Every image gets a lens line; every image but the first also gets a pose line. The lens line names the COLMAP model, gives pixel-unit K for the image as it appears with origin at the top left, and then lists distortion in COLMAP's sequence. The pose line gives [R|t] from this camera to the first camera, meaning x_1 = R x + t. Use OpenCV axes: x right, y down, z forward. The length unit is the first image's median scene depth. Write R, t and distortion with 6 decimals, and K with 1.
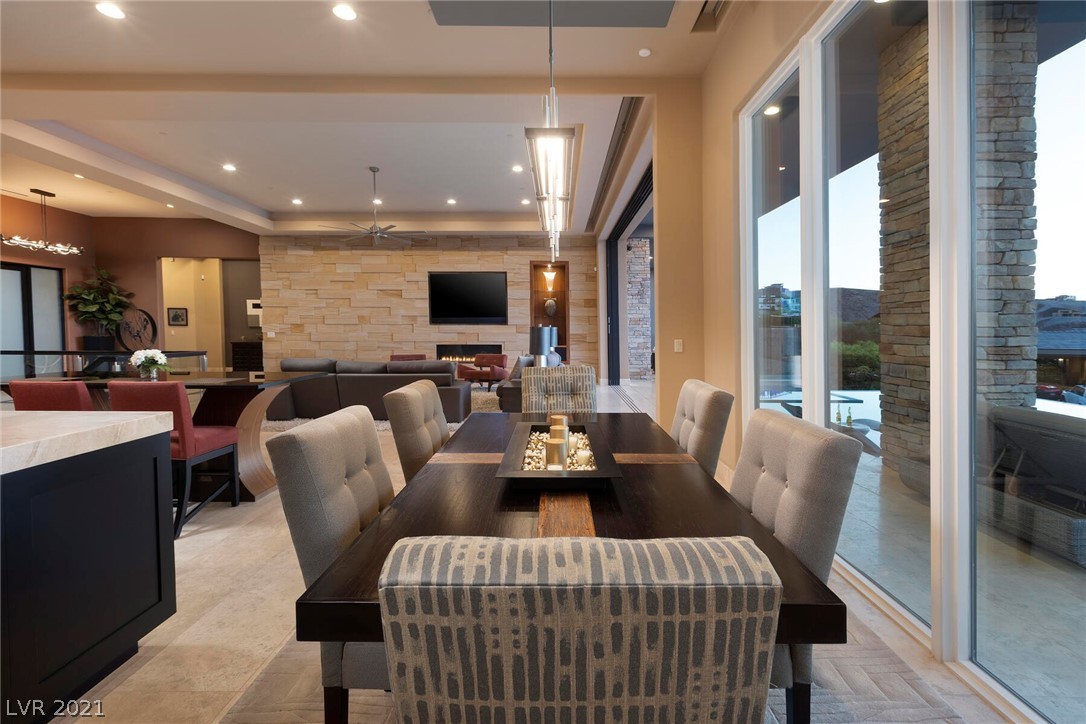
lens RADIAL K [[494.0, 0, 564.3], [0, 494.0, 377.4], [0, 0, 1]] dist [0.004600, -0.001981]
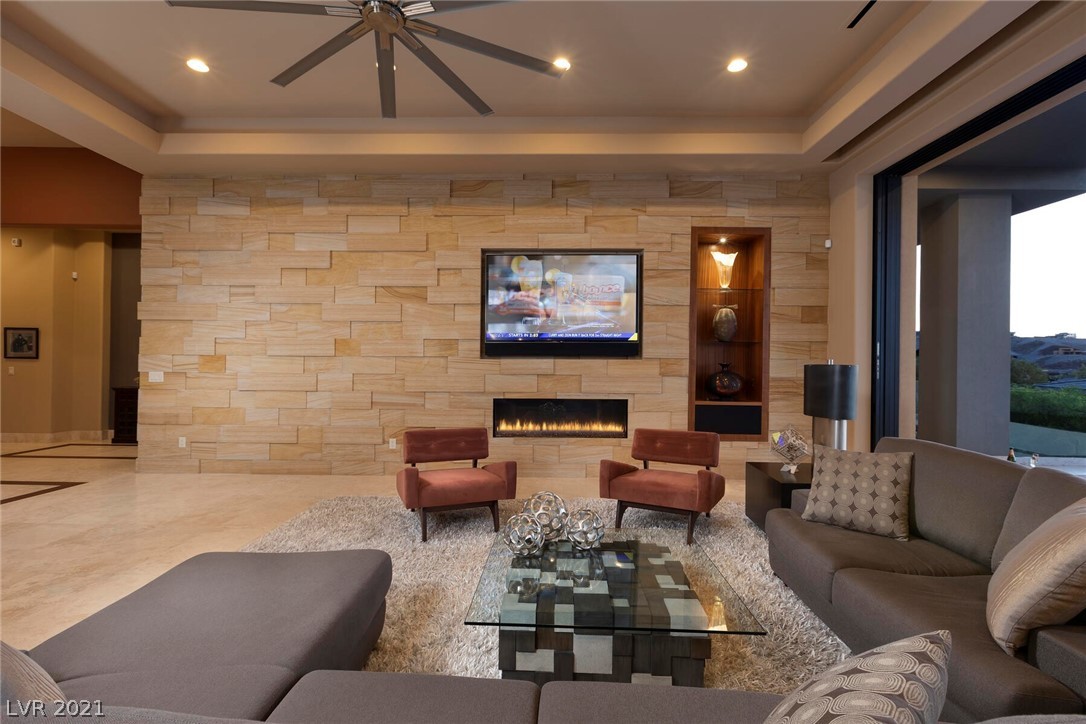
lens RADIAL K [[494.0, 0, 541.6], [0, 494.0, 366.7], [0, 0, 1]] dist [0.004600, -0.001981]
pose [[0.999802, 0.003509, -0.019575, -0.204569], [-0.005350, 0.995484, -0.094774, -0.052496], [0.019154, 0.094860, 0.995306, 0.522660]]
